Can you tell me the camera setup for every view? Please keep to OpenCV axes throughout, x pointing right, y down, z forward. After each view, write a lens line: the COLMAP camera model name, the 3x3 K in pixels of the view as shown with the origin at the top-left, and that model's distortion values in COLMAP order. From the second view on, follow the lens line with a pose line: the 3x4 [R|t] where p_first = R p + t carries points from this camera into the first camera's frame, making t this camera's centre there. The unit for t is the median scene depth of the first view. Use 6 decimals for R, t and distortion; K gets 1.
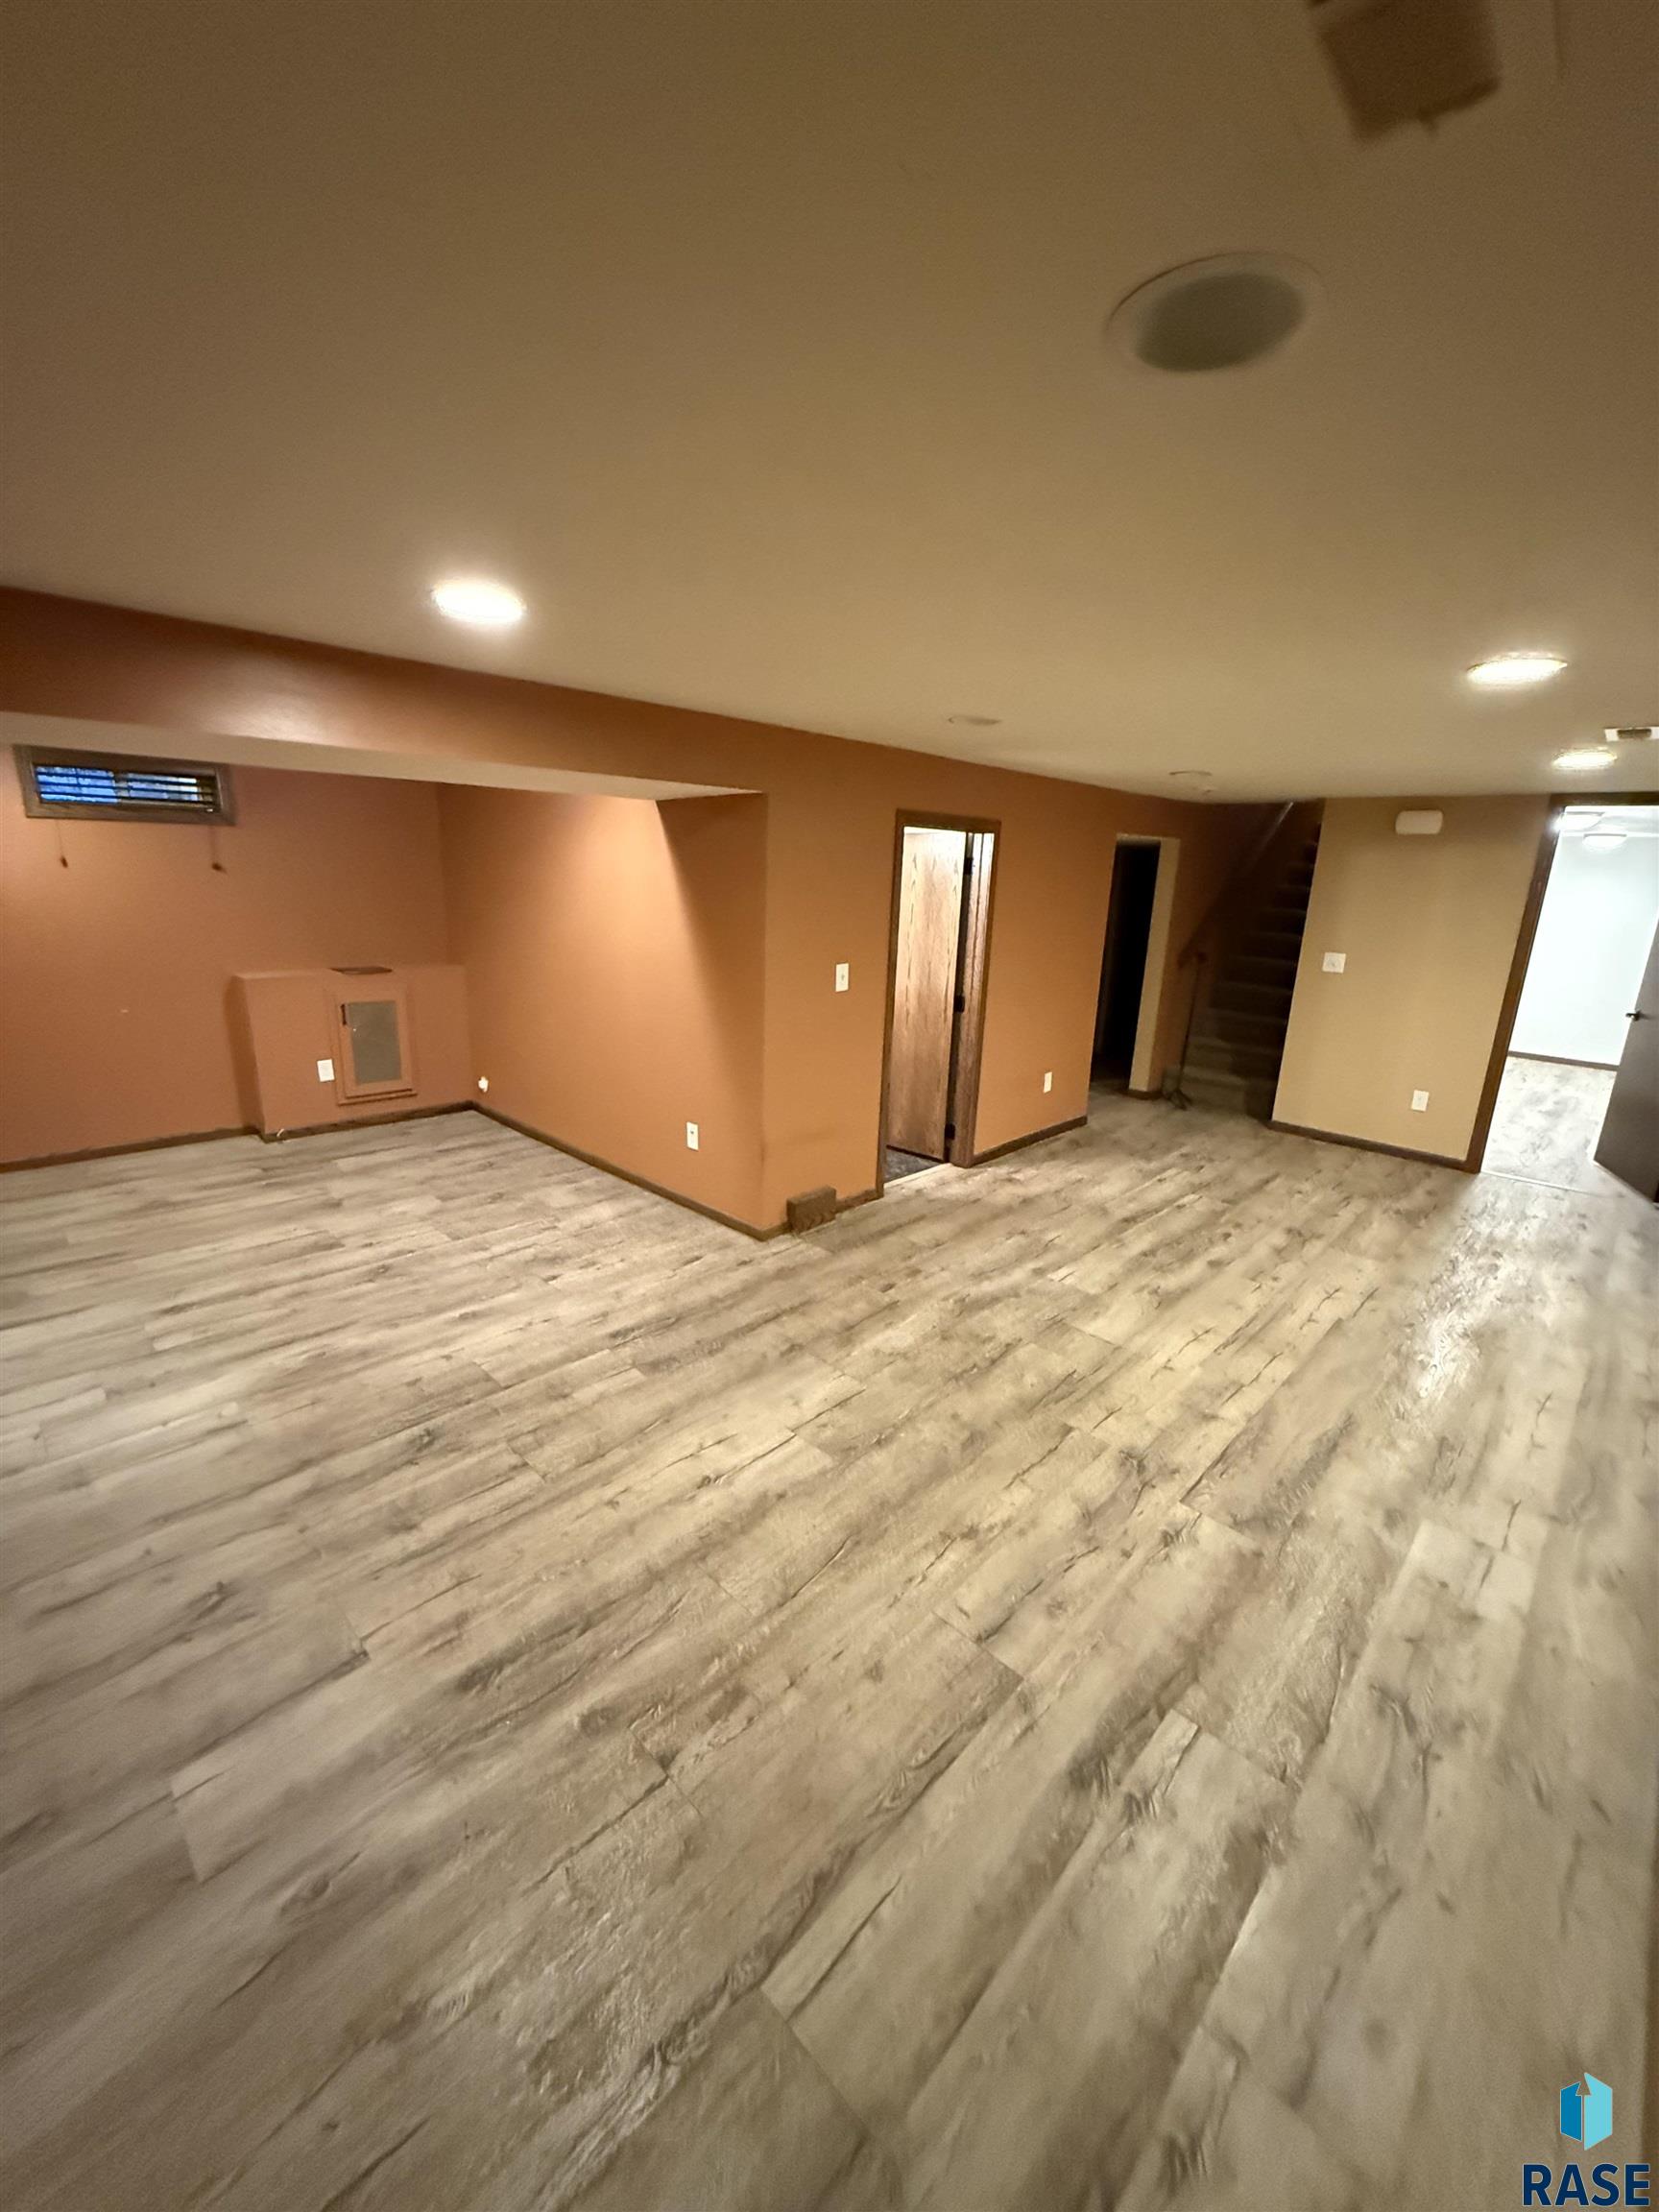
lens RADIAL K [[882.1, 0, 825.9], [0, 882.1, 1108.7], [0, 0, 1]] dist [-0.000043, -0.000703]
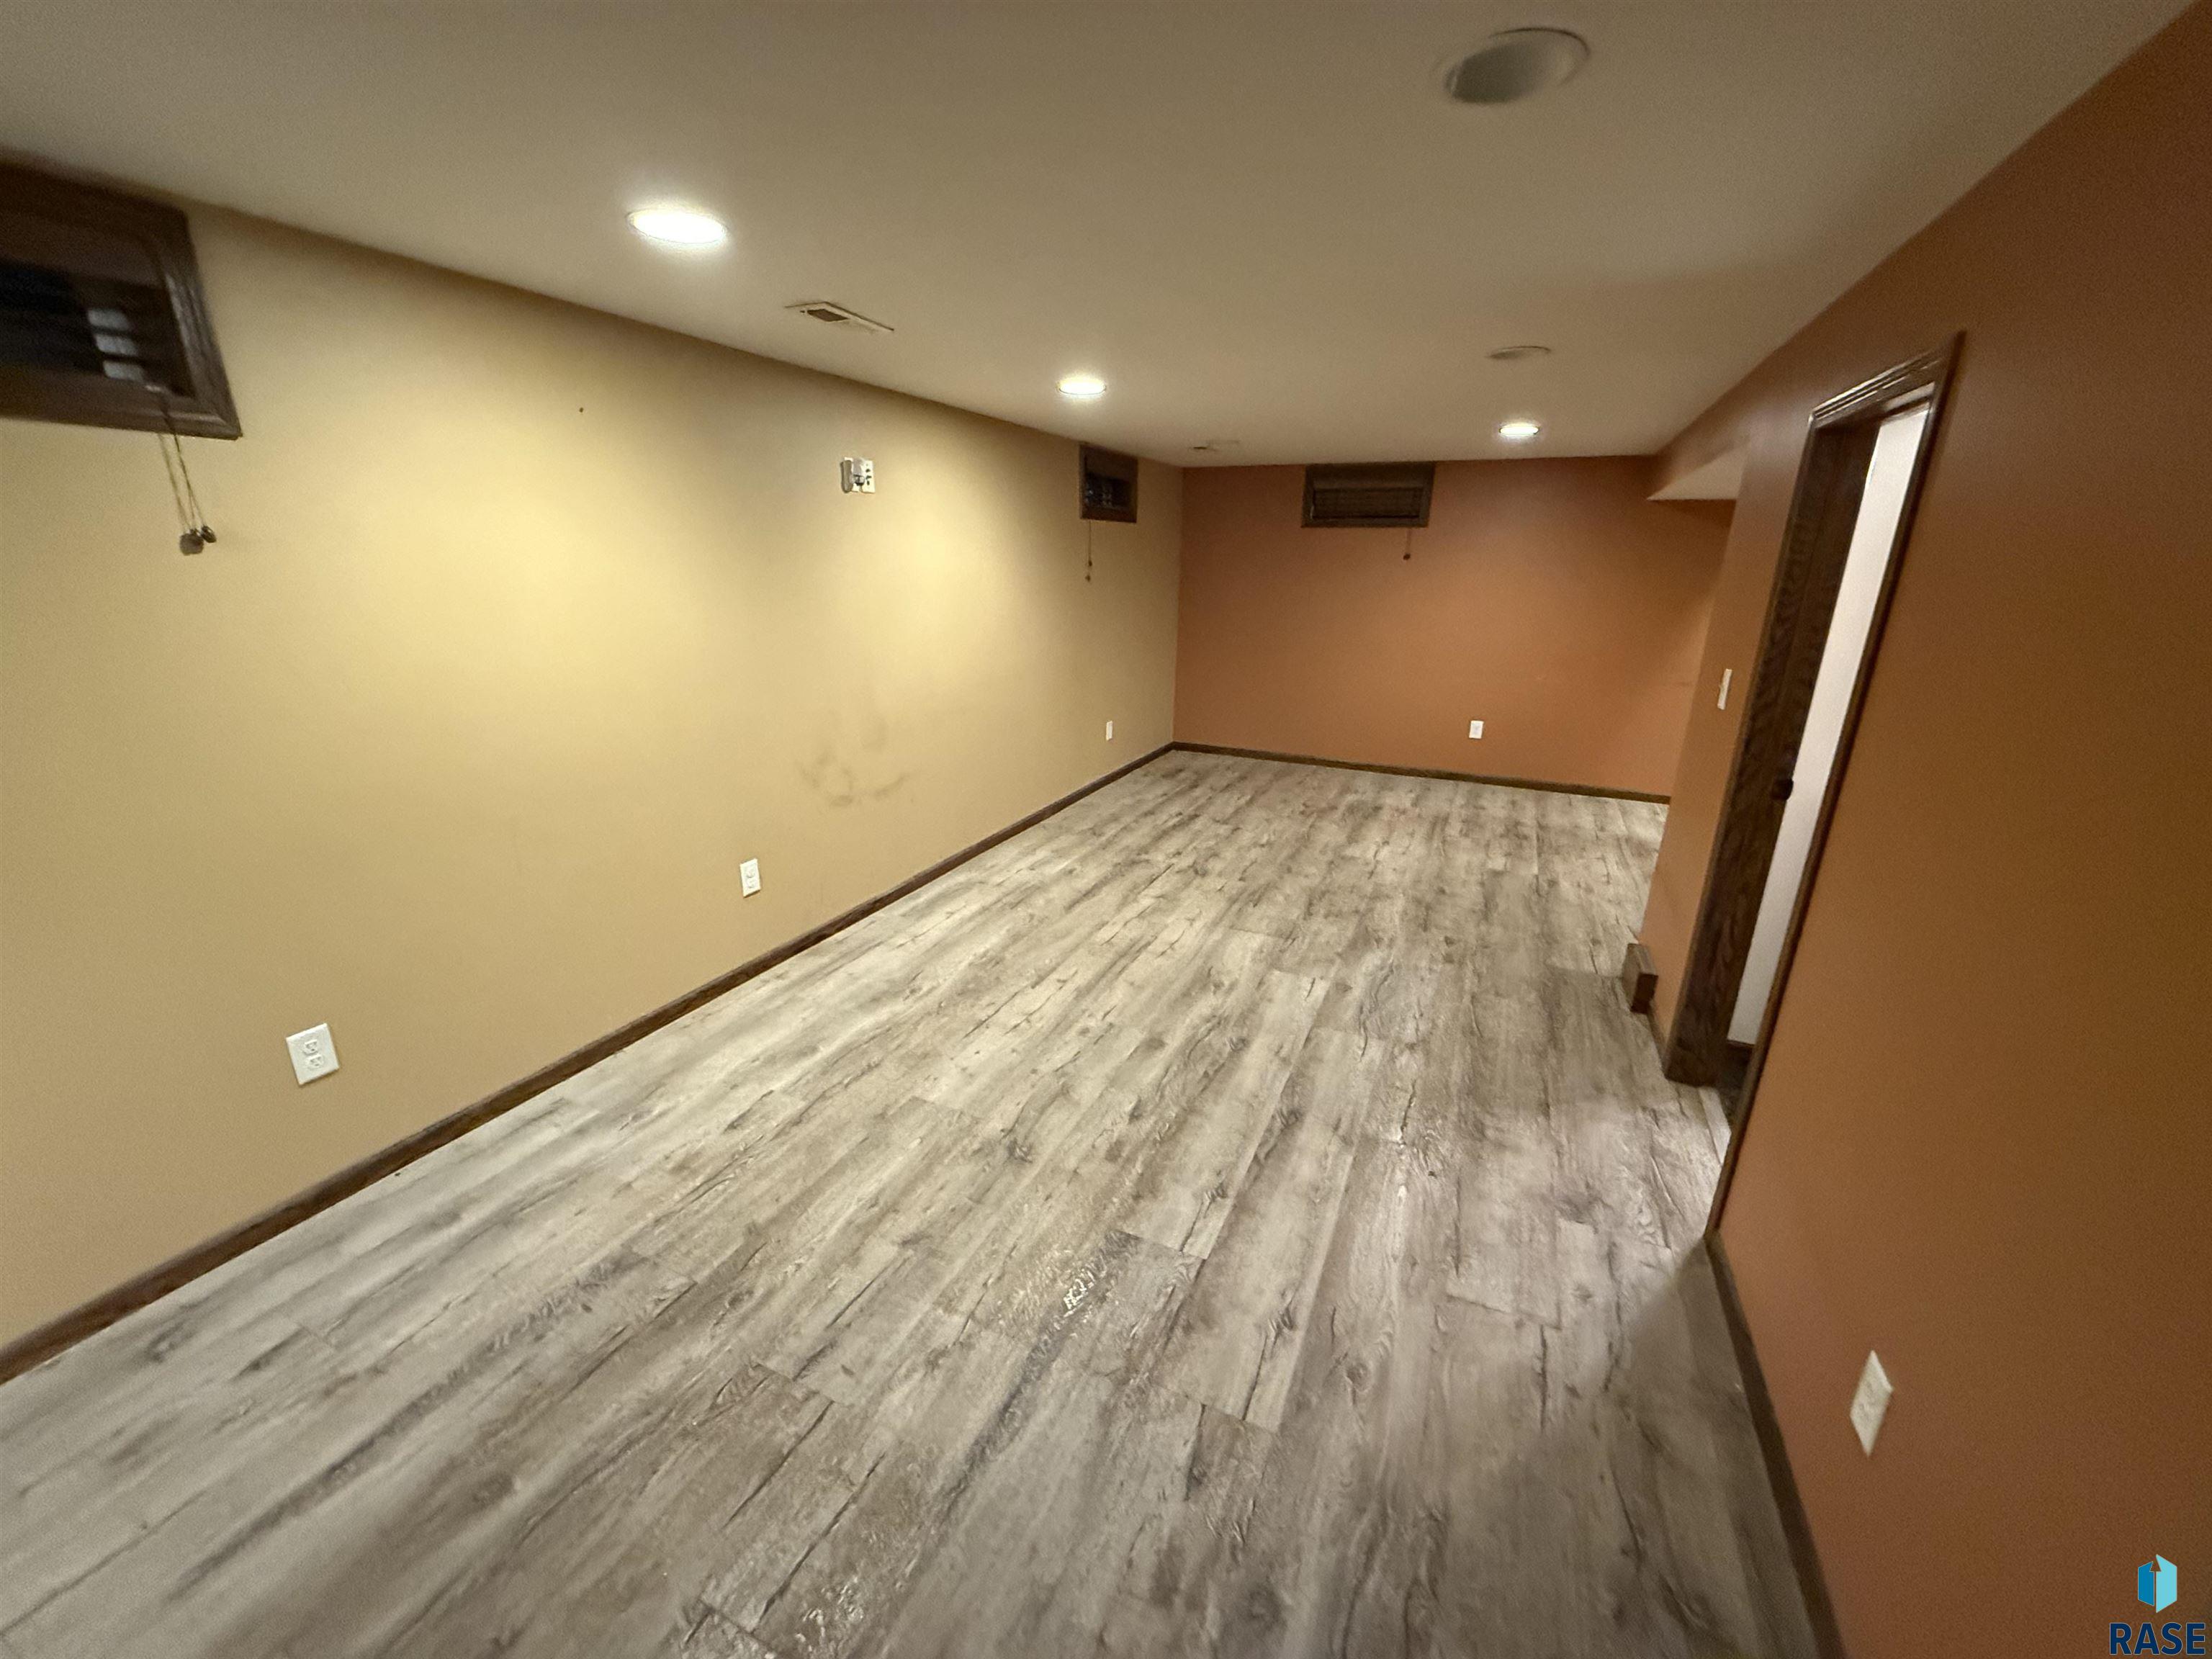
lens RADIAL K [[882.1, 0, 1102.3], [0, 882.1, 830.8], [0, 0, 1]] dist [-0.000043, -0.000703]
pose [[-0.941001, 0.053354, -0.334171, 0.920292], [-0.134290, 0.847536, 0.513468, -0.445358], [0.310617, 0.528049, -0.790368, 1.885962]]
